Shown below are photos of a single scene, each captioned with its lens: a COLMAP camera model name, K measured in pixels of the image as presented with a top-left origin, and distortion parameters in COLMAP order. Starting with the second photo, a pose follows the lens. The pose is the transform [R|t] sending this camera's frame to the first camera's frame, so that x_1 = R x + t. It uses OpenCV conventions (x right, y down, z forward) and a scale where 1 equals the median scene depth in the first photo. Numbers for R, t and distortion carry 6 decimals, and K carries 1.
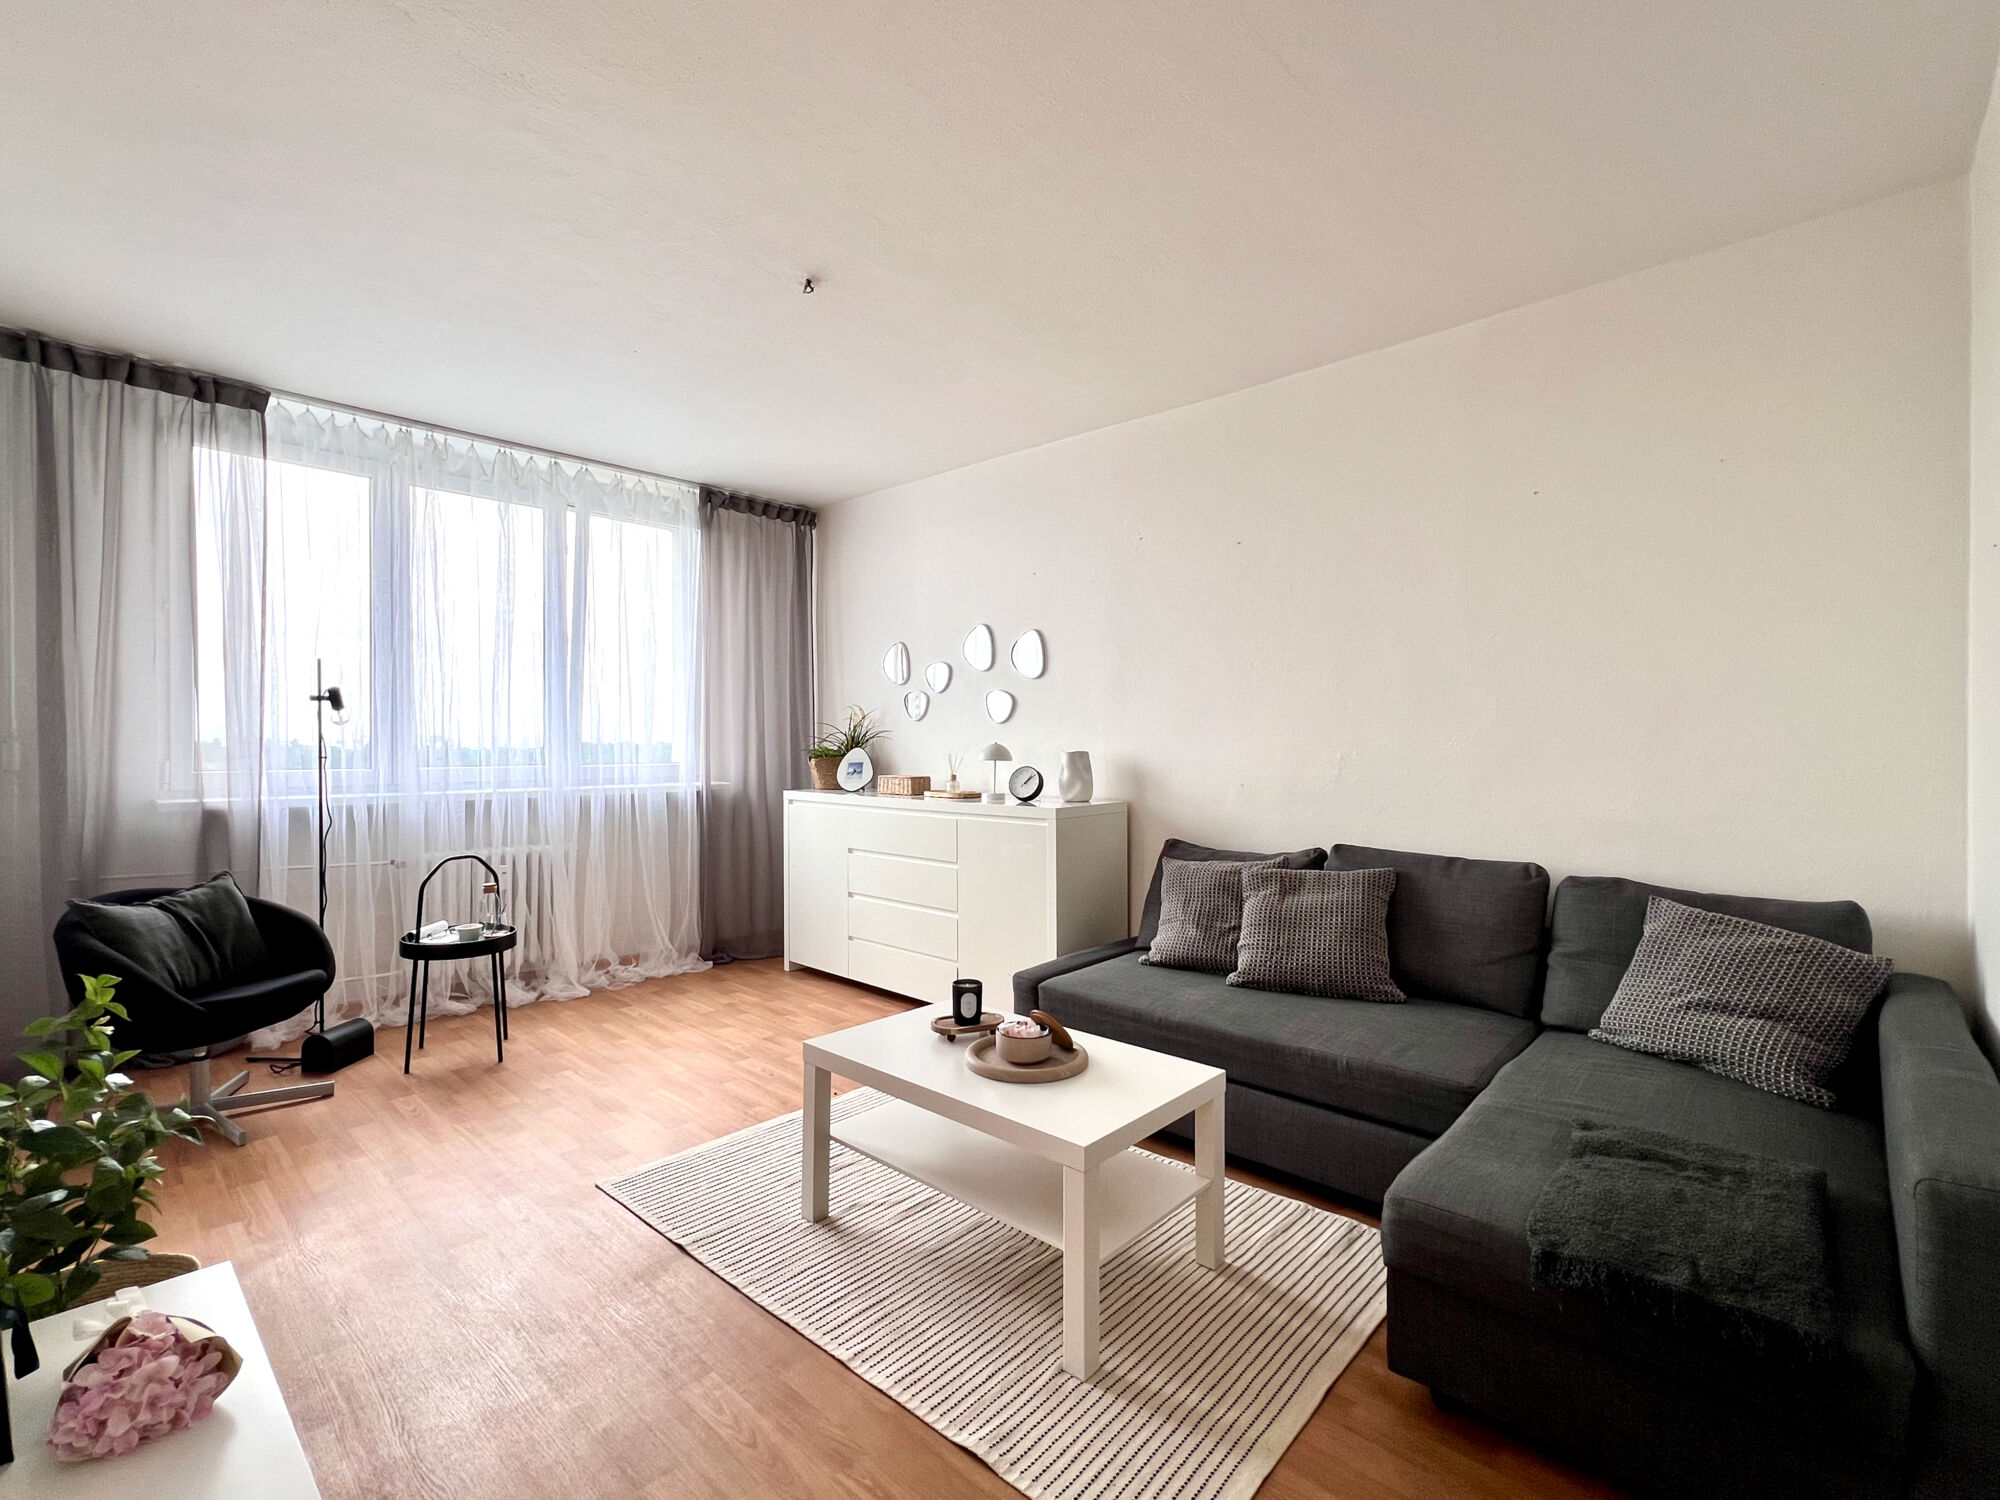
lens RADIAL K [[906.9, 0, 1000.0], [0, 906.9, 750.0], [0, 0, 1]] dist [0.003678, 0.000440]
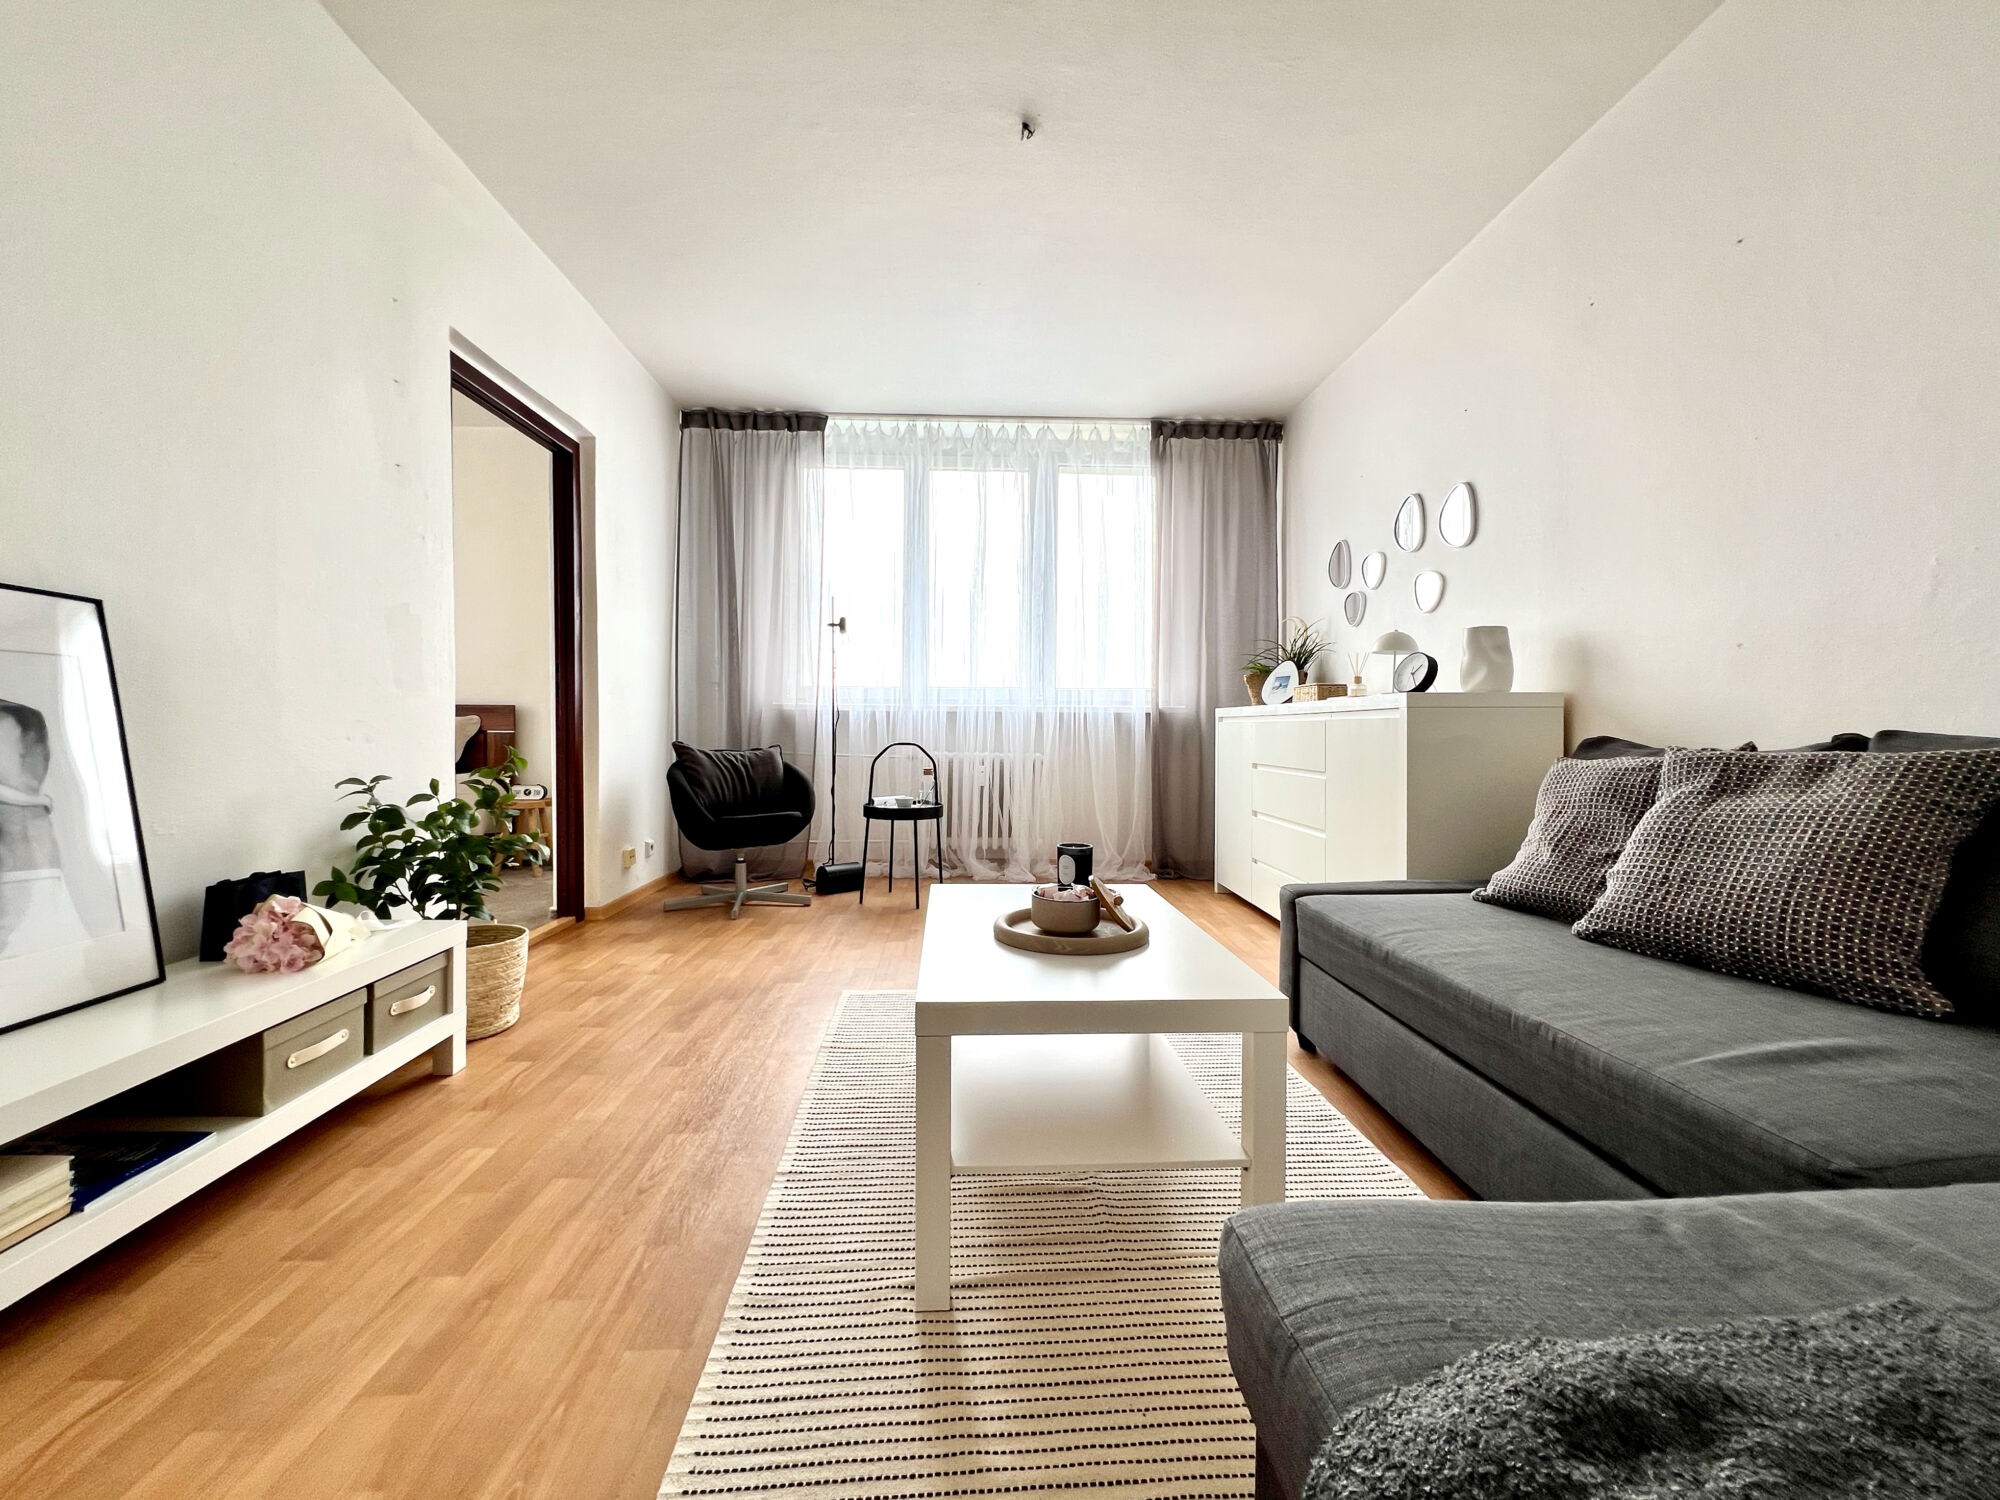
lens RADIAL K [[822.0, 0, 1000.0], [0, 822.0, 750.0], [0, 0, 1]] dist [0.002216, 0.000534]
pose [[0.713504, 0.019253, -0.700387, 0.304550], [-0.010490, 0.999804, 0.016798, 0.105719], [0.700573, -0.004638, 0.713566, 0.277538]]
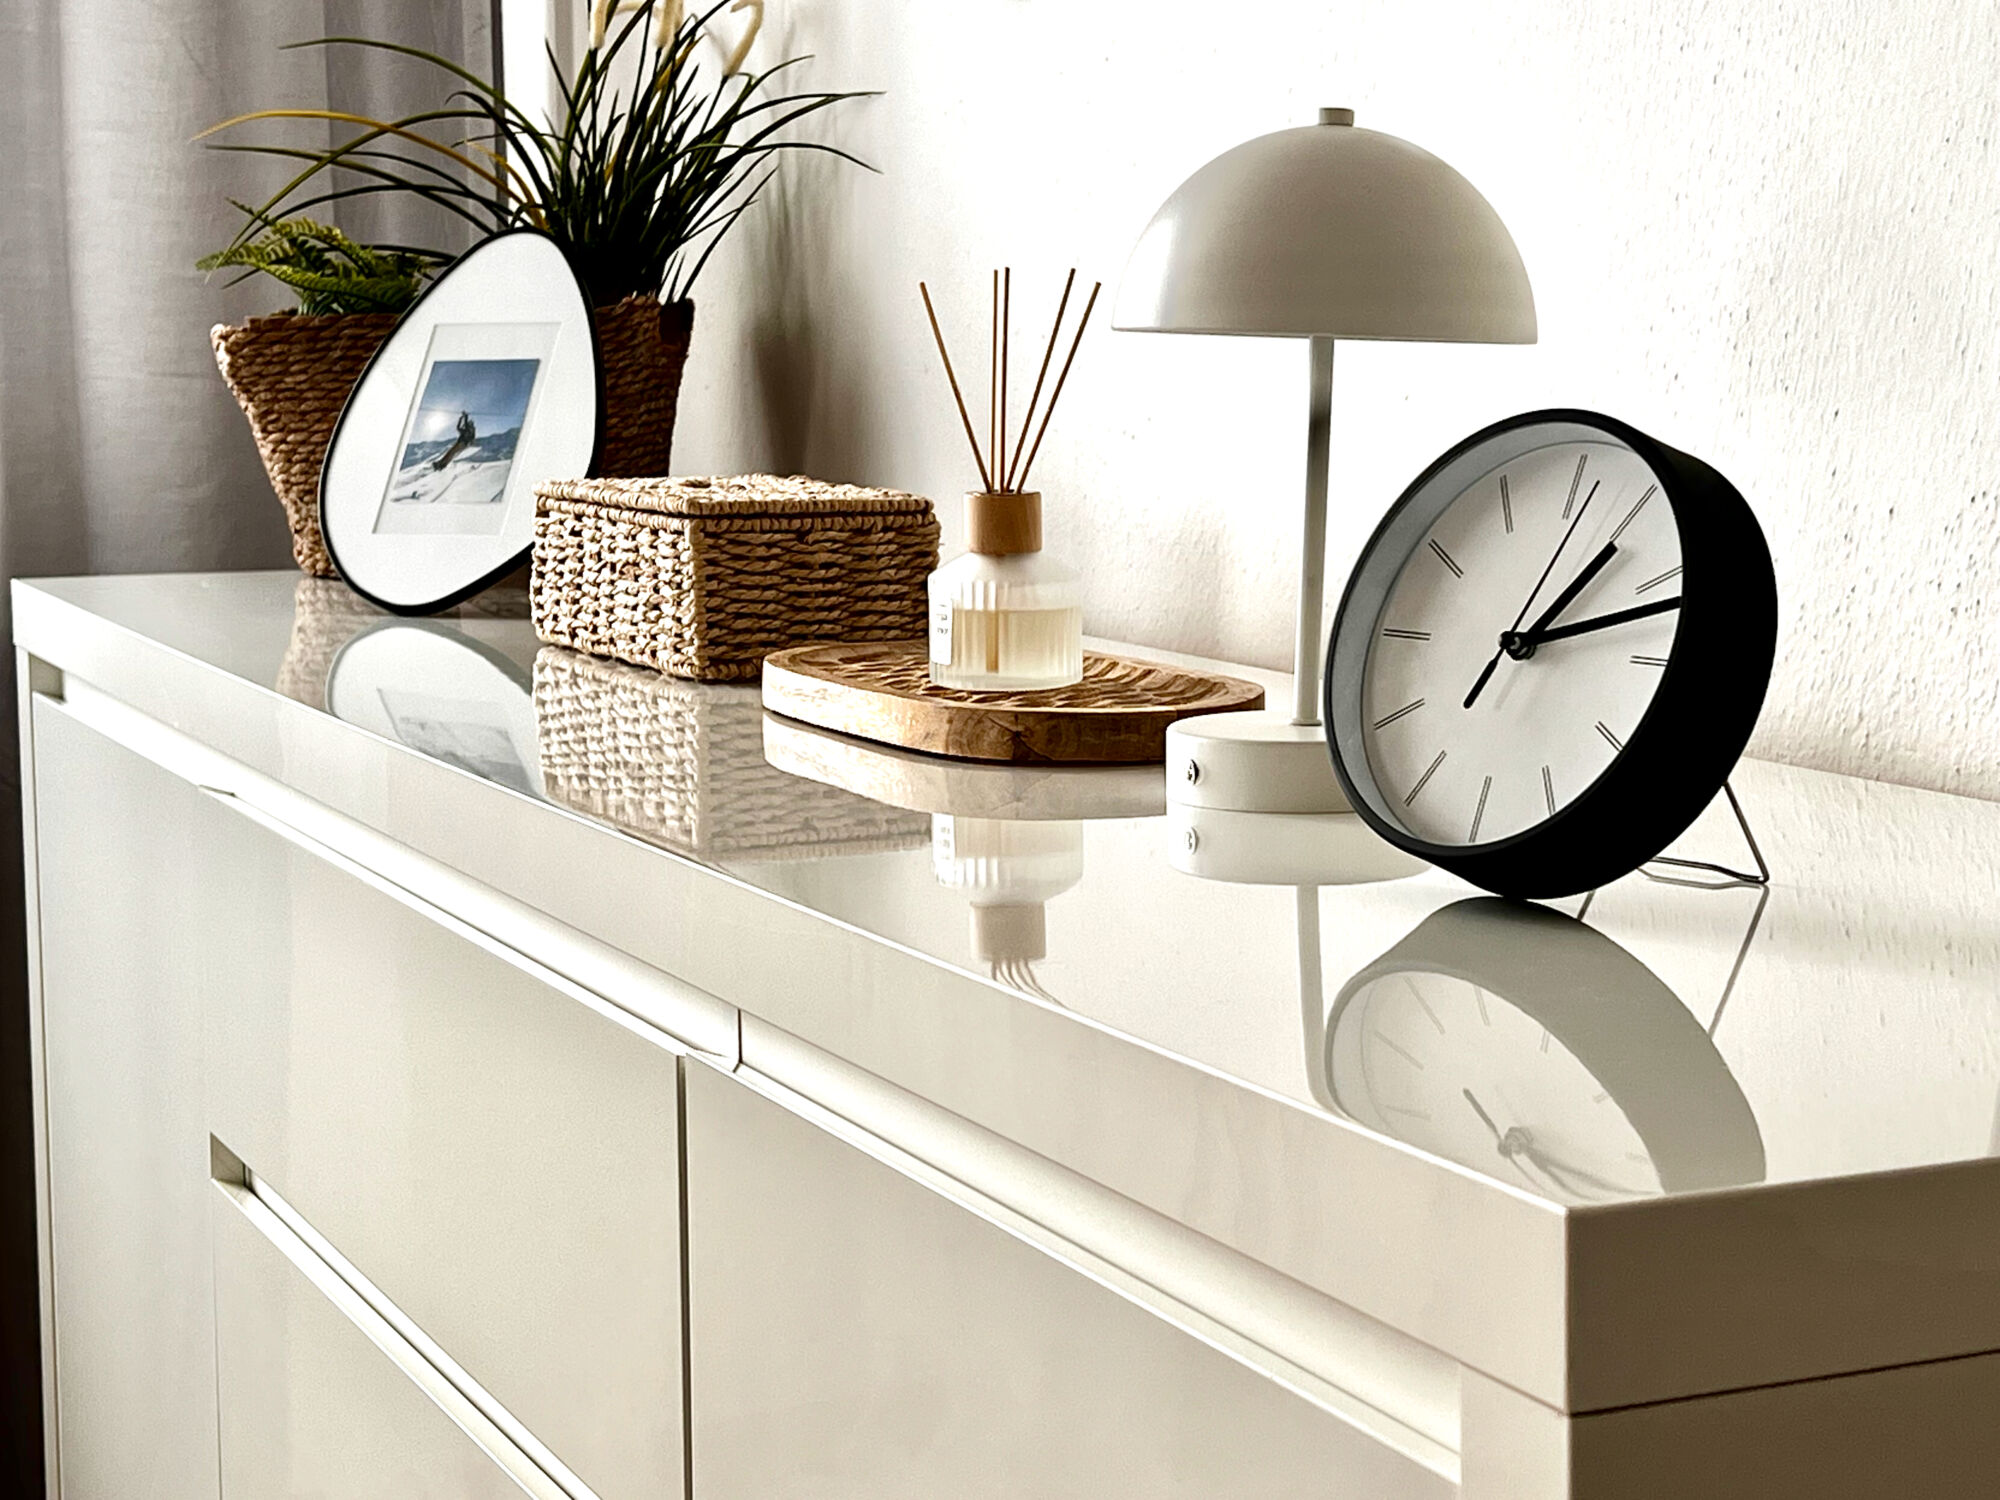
lens RADIAL K [[3612.2, 0, 1000.0], [0, 3612.2, 750.0], [0, 0, 1]] dist [0.001742, 0.001391]
pose [[0.922262, 0.043913, -0.384062, 0.112001], [-0.000376, 0.993628, 0.112706, 0.015310], [0.386564, -0.103800, 0.916403, 0.813335]]
